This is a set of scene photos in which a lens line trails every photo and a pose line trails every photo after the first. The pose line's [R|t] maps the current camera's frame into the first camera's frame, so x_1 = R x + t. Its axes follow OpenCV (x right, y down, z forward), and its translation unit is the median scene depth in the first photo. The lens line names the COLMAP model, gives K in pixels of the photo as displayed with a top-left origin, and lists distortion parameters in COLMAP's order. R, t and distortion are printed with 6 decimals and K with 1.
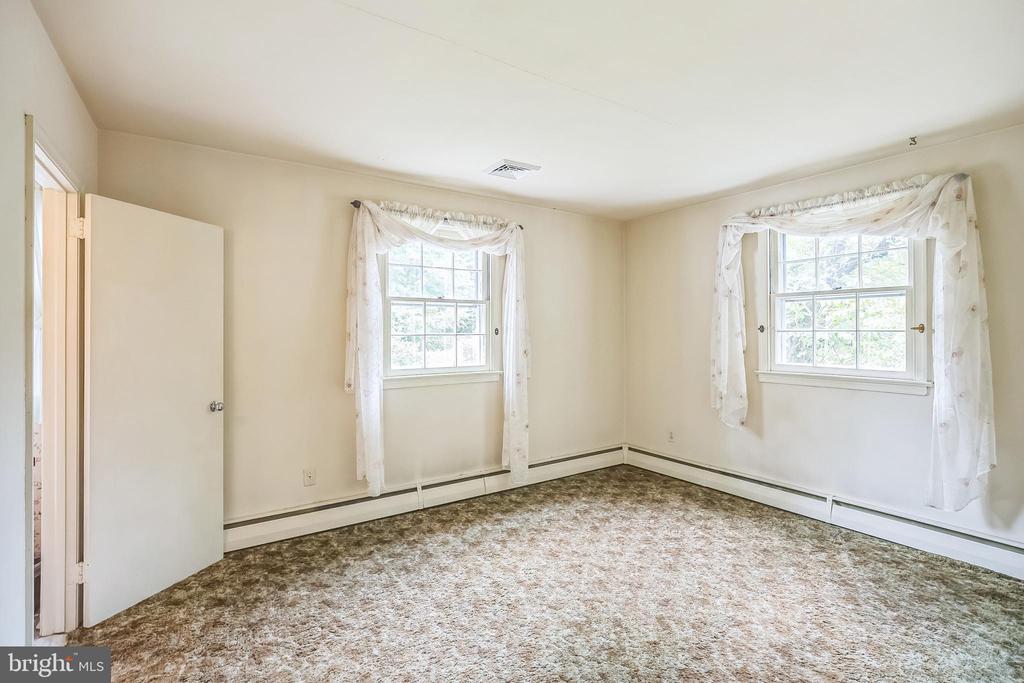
lens RADIAL K [[482.4, 0, 510.4], [0, 482.4, 326.0], [0, 0, 1]] dist [-0.001609, 0.000243]
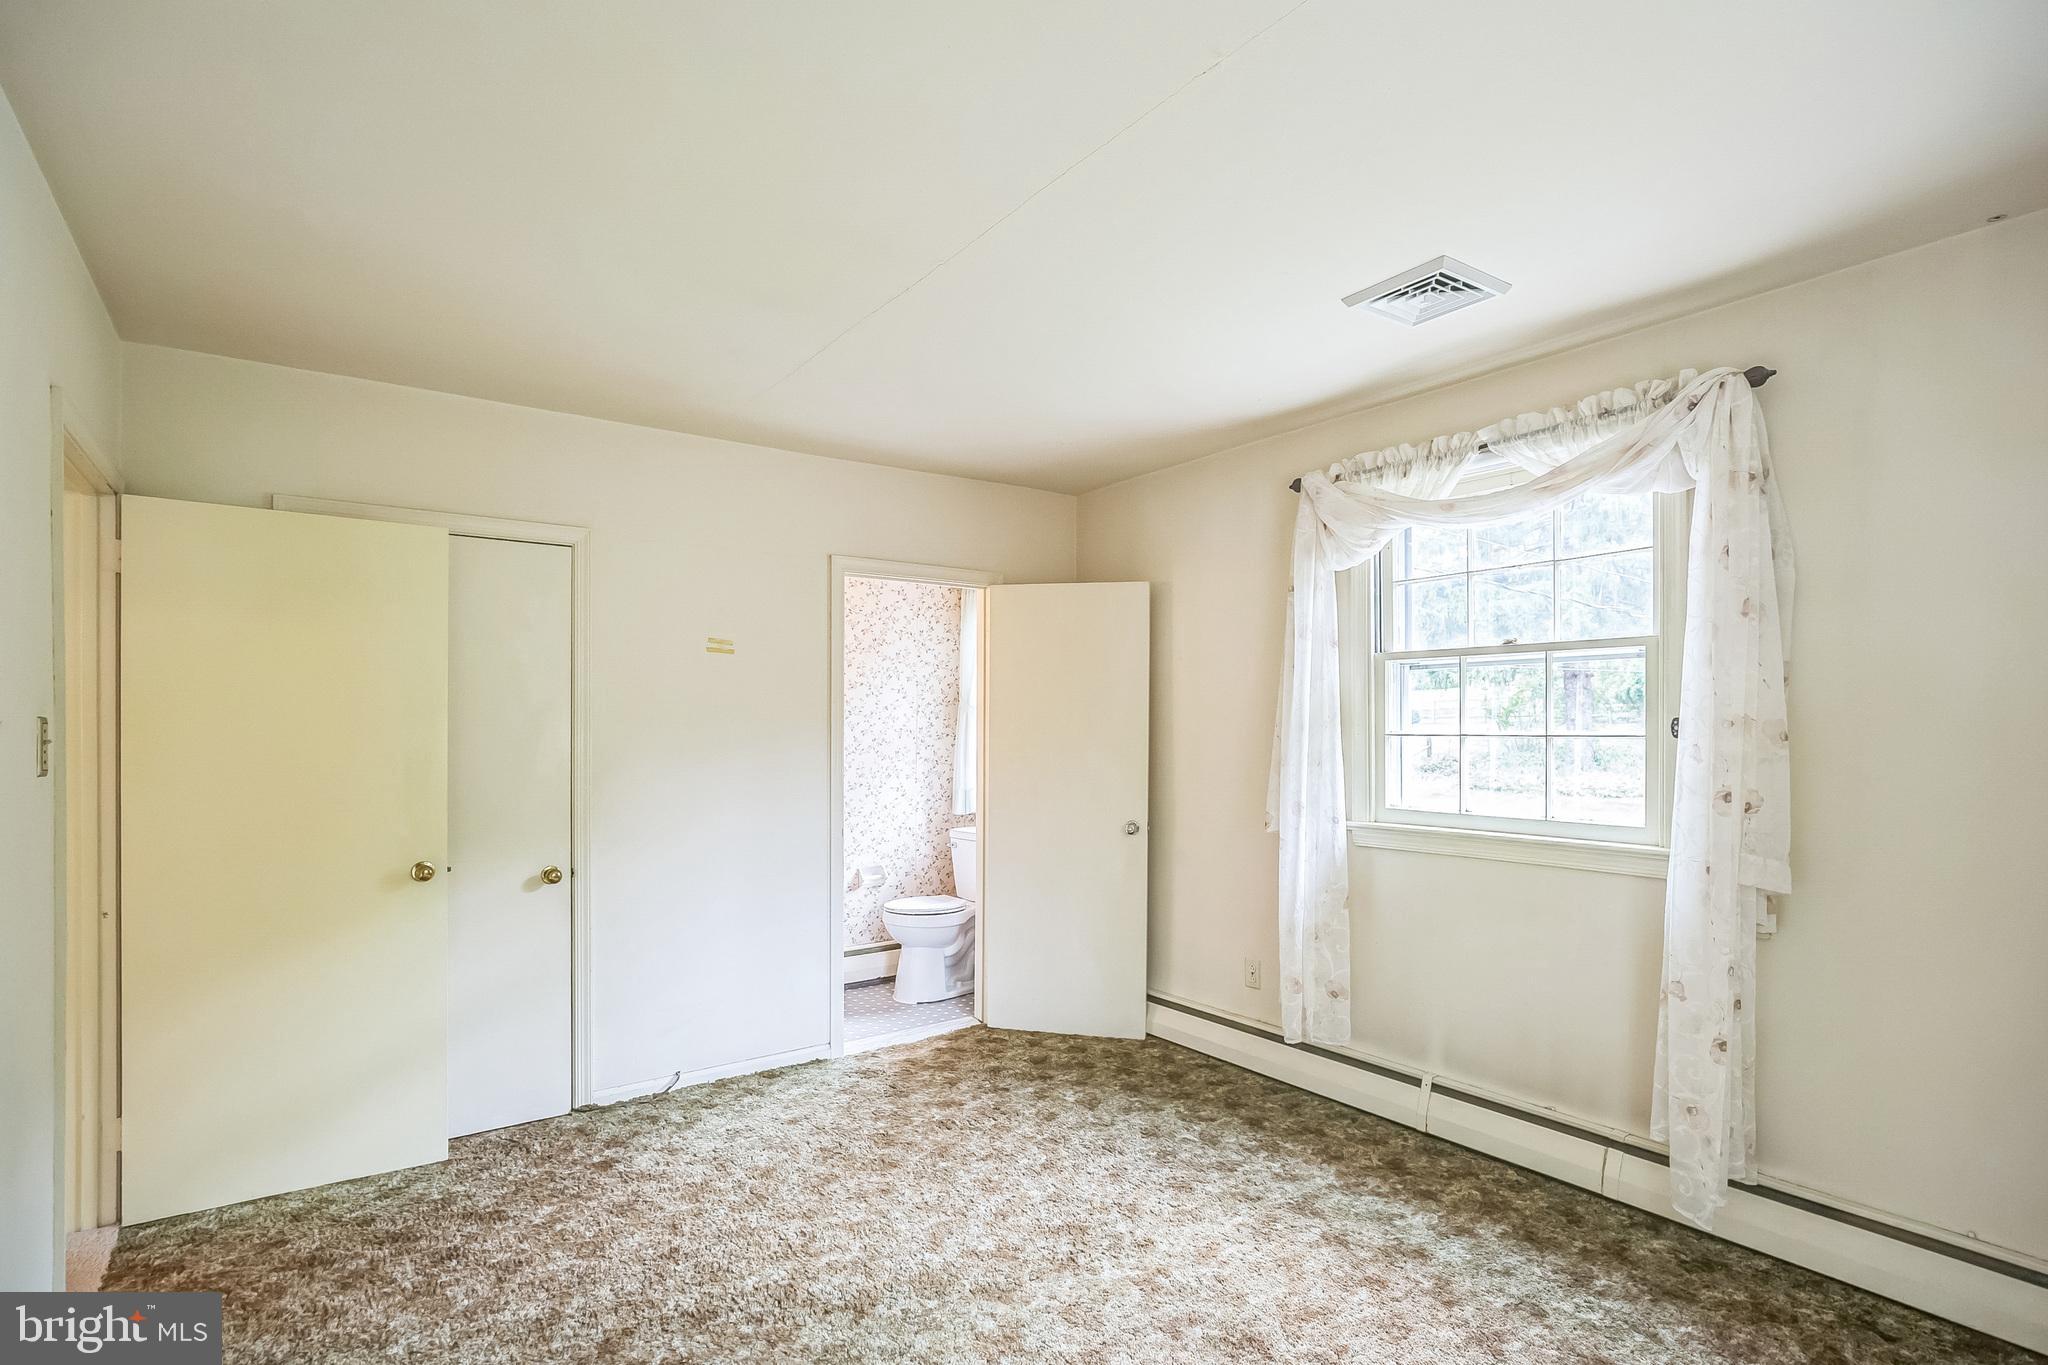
lens RADIAL K [[968.9, 0, 1018.0], [0, 968.9, 724.2], [0, 0, 1]] dist [0.001273, 0.000520]
pose [[0.049331, -0.000260, -0.998782, 0.731542], [0.012399, 0.999923, 0.000352, 0.004389], [0.998705, -0.012401, 0.049331, 0.640634]]
